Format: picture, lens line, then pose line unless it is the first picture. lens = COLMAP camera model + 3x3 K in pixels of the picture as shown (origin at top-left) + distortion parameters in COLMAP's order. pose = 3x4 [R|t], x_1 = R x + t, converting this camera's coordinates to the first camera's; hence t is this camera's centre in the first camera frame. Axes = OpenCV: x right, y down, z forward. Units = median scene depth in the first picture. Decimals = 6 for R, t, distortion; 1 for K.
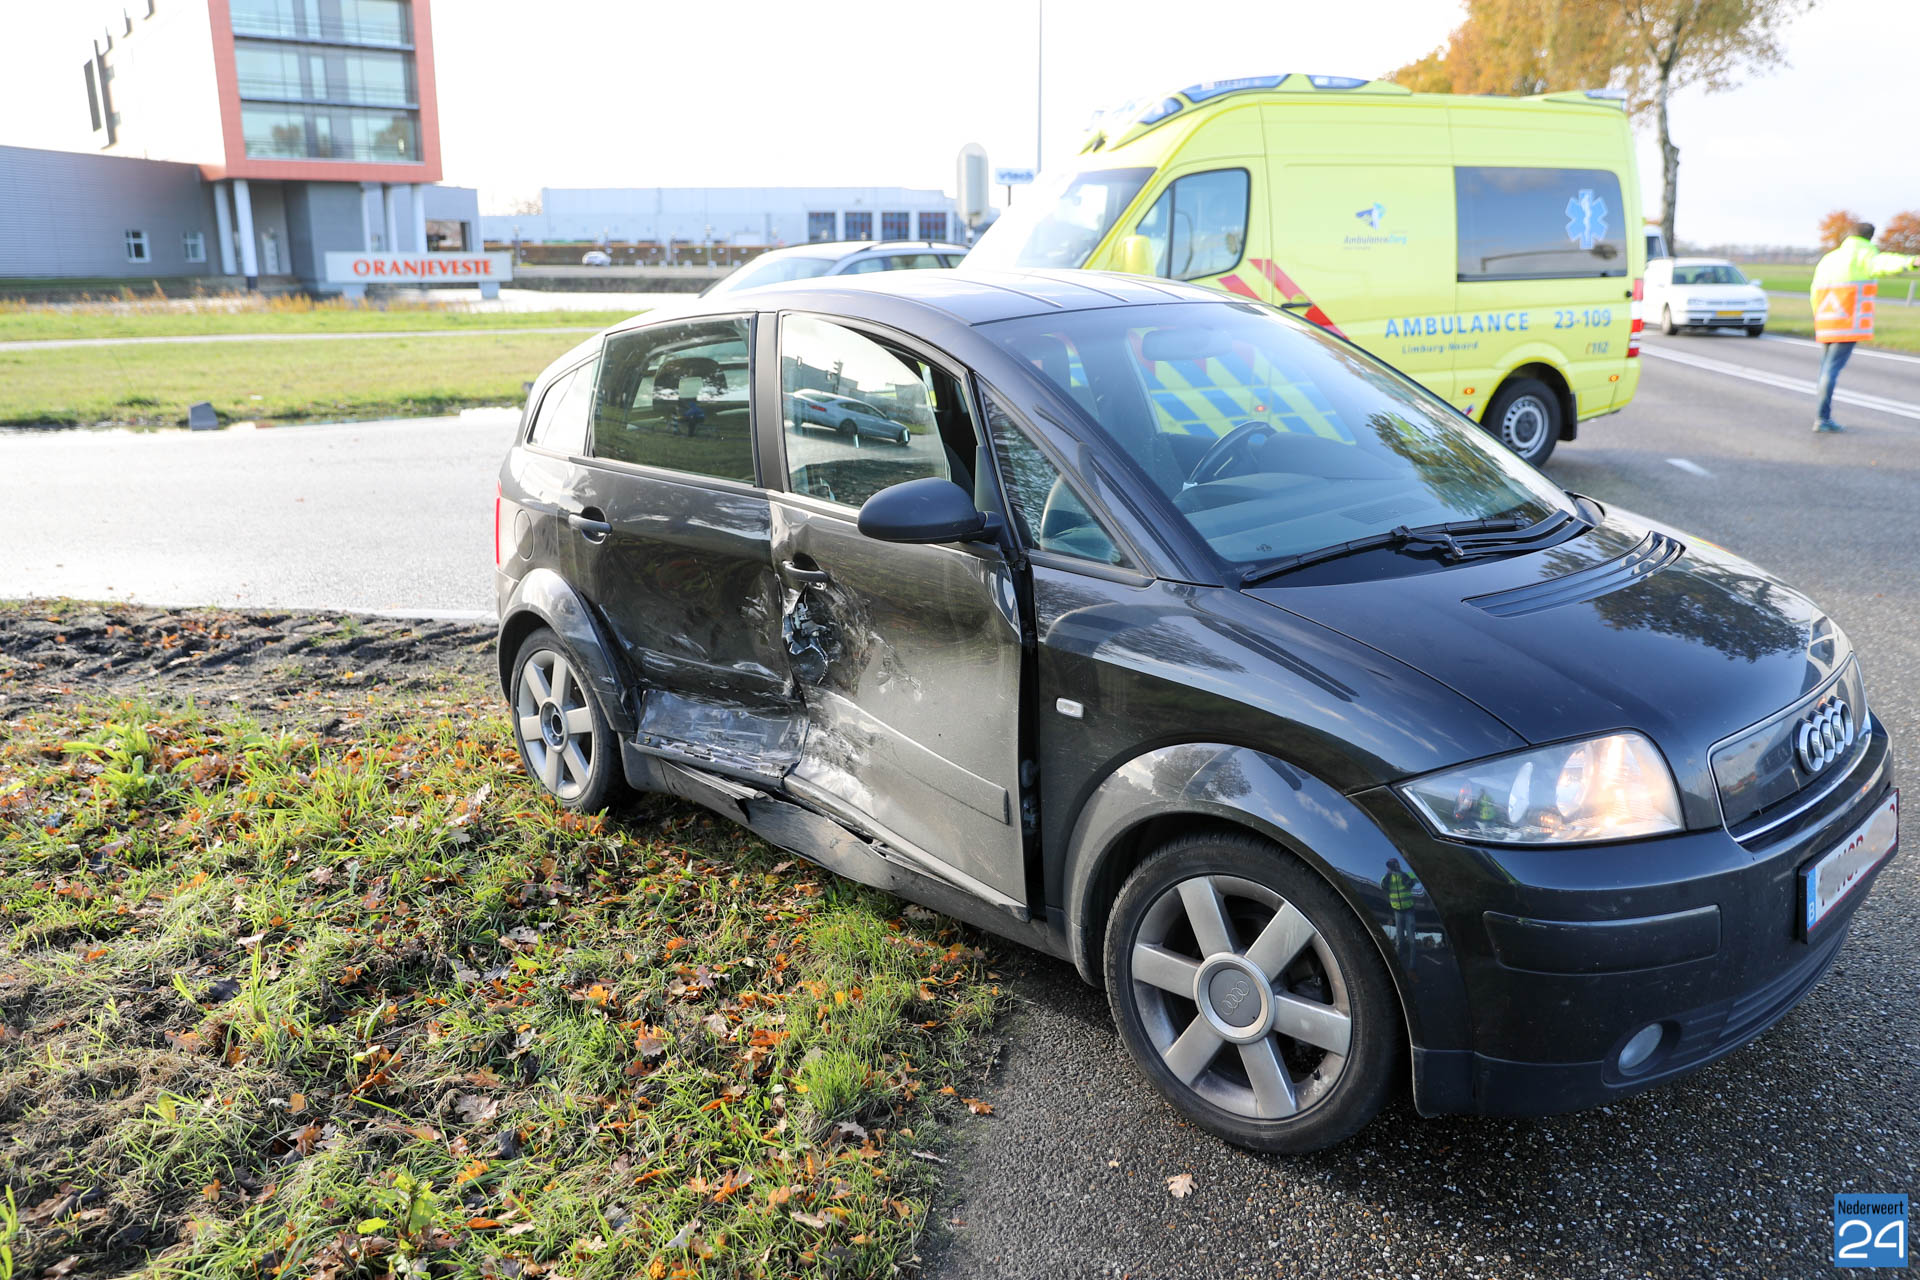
lens RADIAL K [[1462.2, 0, 960.0], [0, 1462.2, 640.0], [0, 0, 1]] dist [-0.087846, 0.084432]
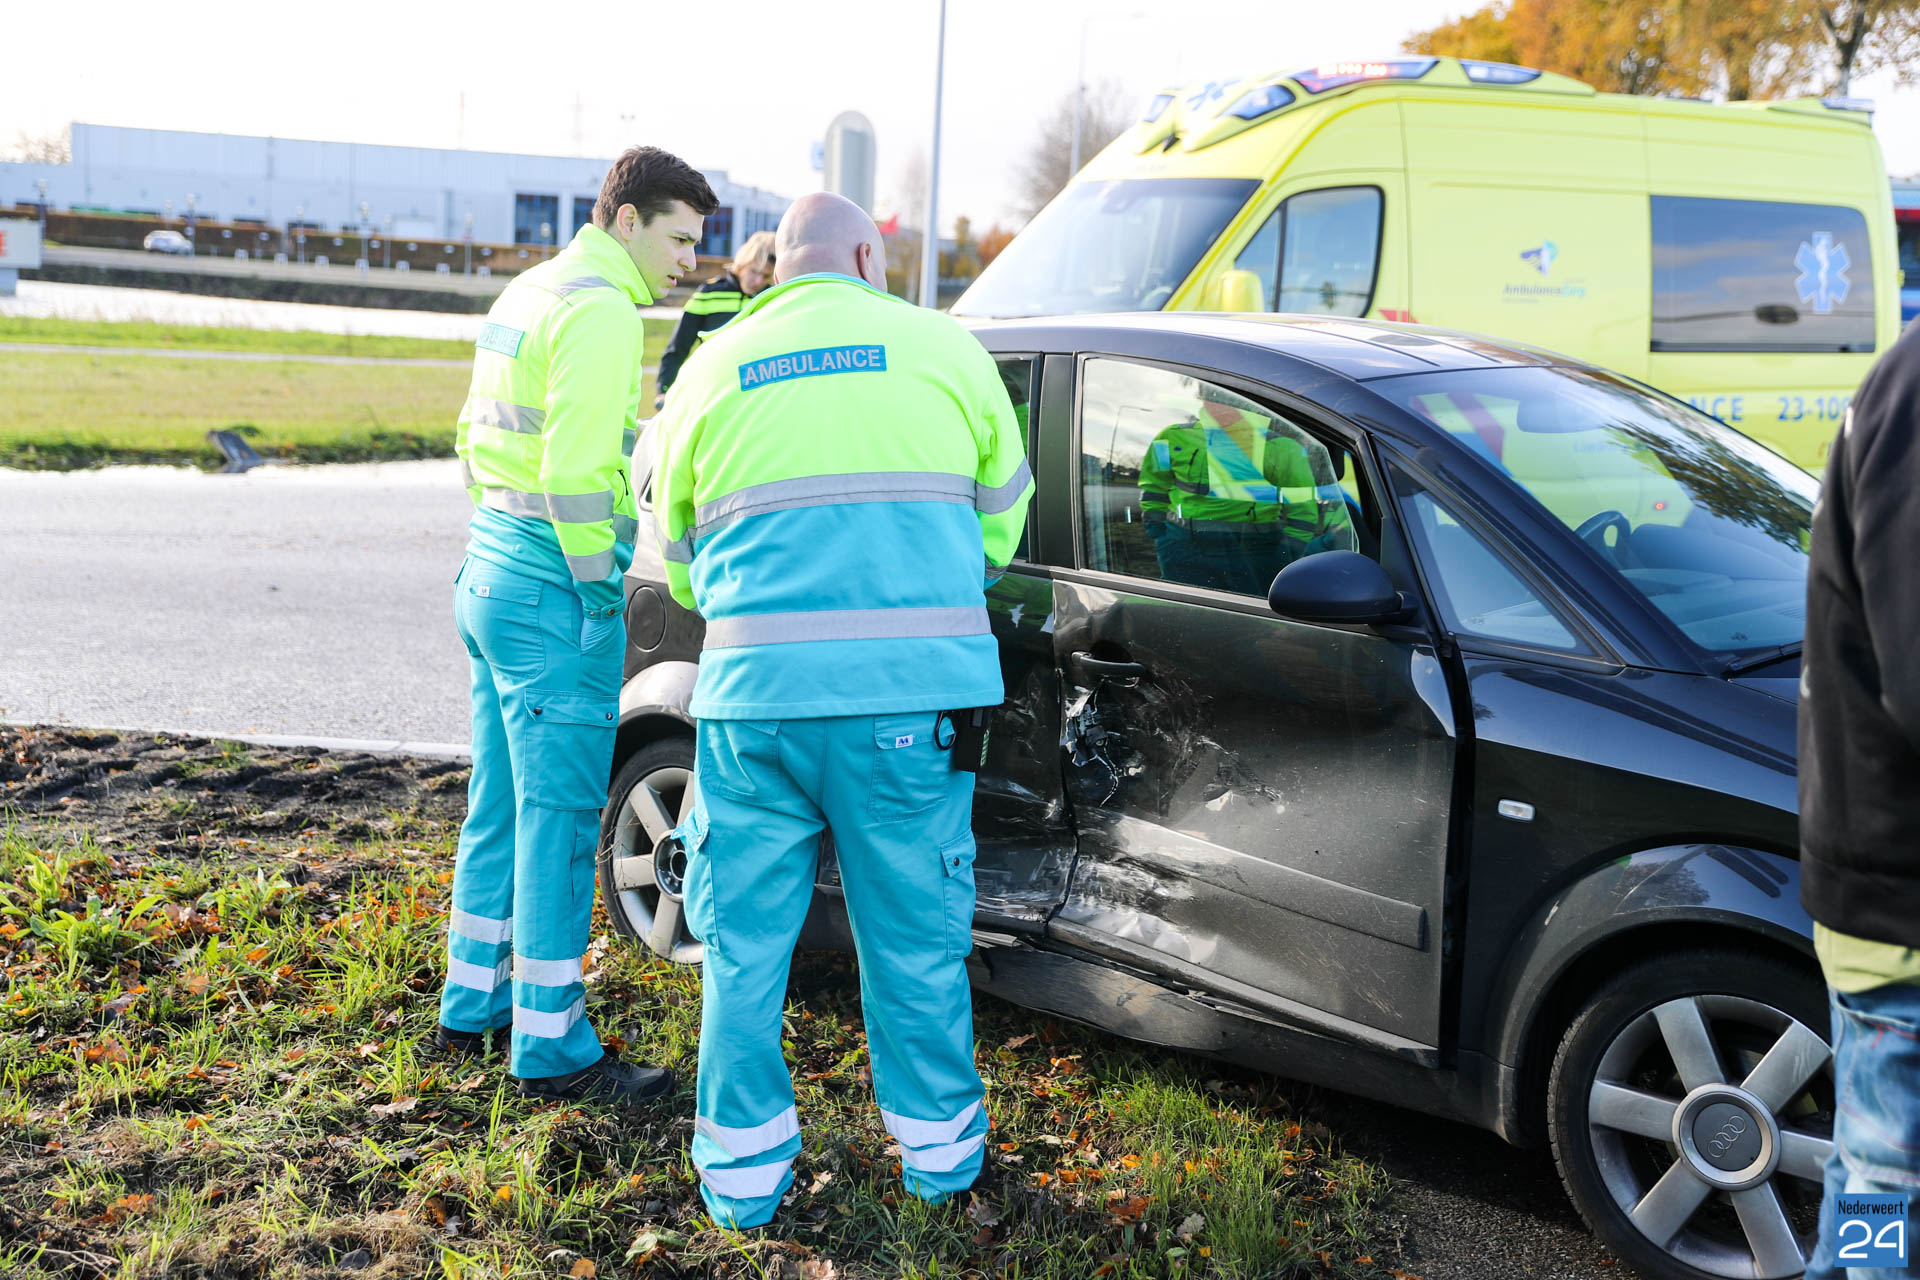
lens RADIAL K [[2309.3, 0, 960.0], [0, 2309.3, 640.0], [0, 0, 1]] dist [0.035160, 0.104624]
pose [[0.993965, 0.038316, 0.102792, -0.126789], [-0.027462, 0.994092, -0.105005, 0.031086], [-0.106208, 0.101549, 0.989145, -0.114023]]
